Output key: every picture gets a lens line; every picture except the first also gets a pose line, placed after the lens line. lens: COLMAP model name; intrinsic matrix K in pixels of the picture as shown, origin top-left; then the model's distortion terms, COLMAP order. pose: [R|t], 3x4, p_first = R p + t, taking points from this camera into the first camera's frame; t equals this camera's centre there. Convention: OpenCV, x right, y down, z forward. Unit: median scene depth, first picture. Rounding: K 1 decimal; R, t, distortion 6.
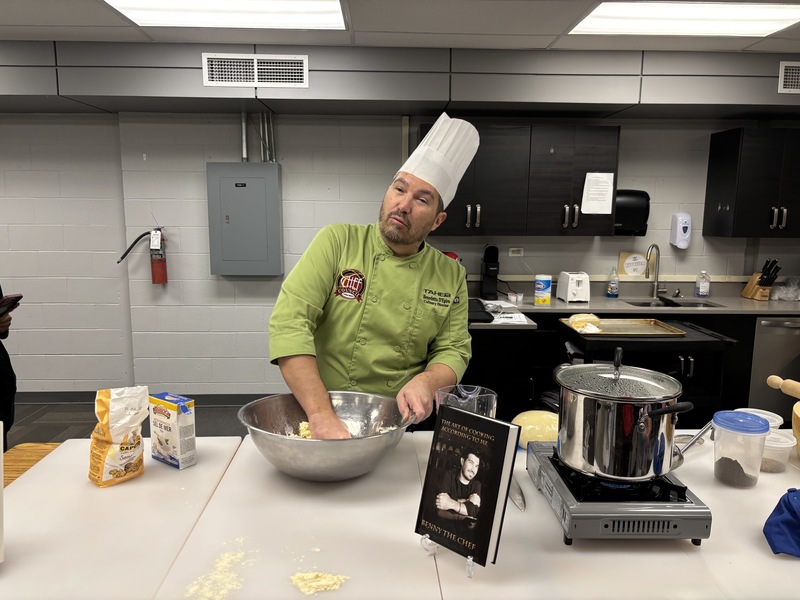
lens RADIAL K [[604.0, 0, 396.5], [0, 604.0, 297.3], [0, 0, 1]] dist [0.013813, -0.012753]
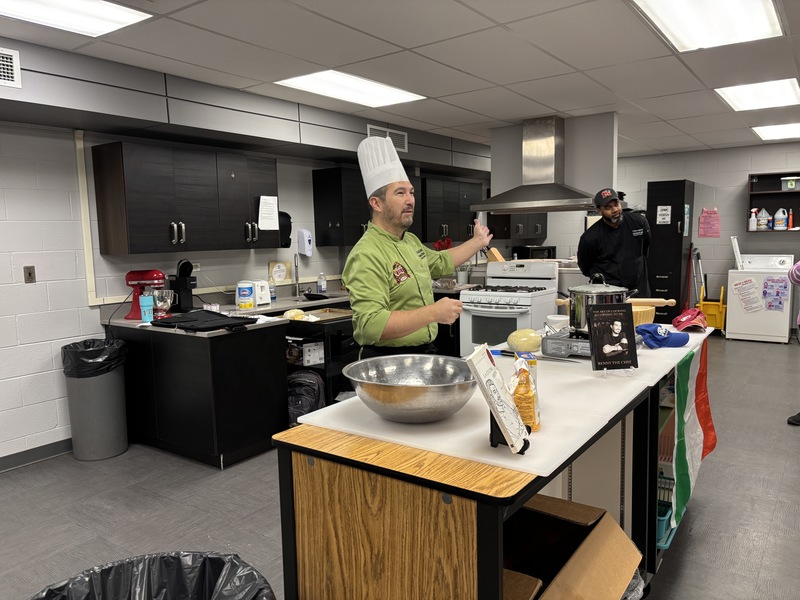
lens RADIAL K [[604.0, 0, 390.0], [0, 604.0, 298.7], [0, 0, 1]] dist [0.013813, -0.012753]
pose [[0.620681, -0.103632, 0.777184, -0.472464], [0.140102, 0.989933, 0.020111, 0.007599], [-0.771444, 0.096403, 0.628952, 0.068510]]
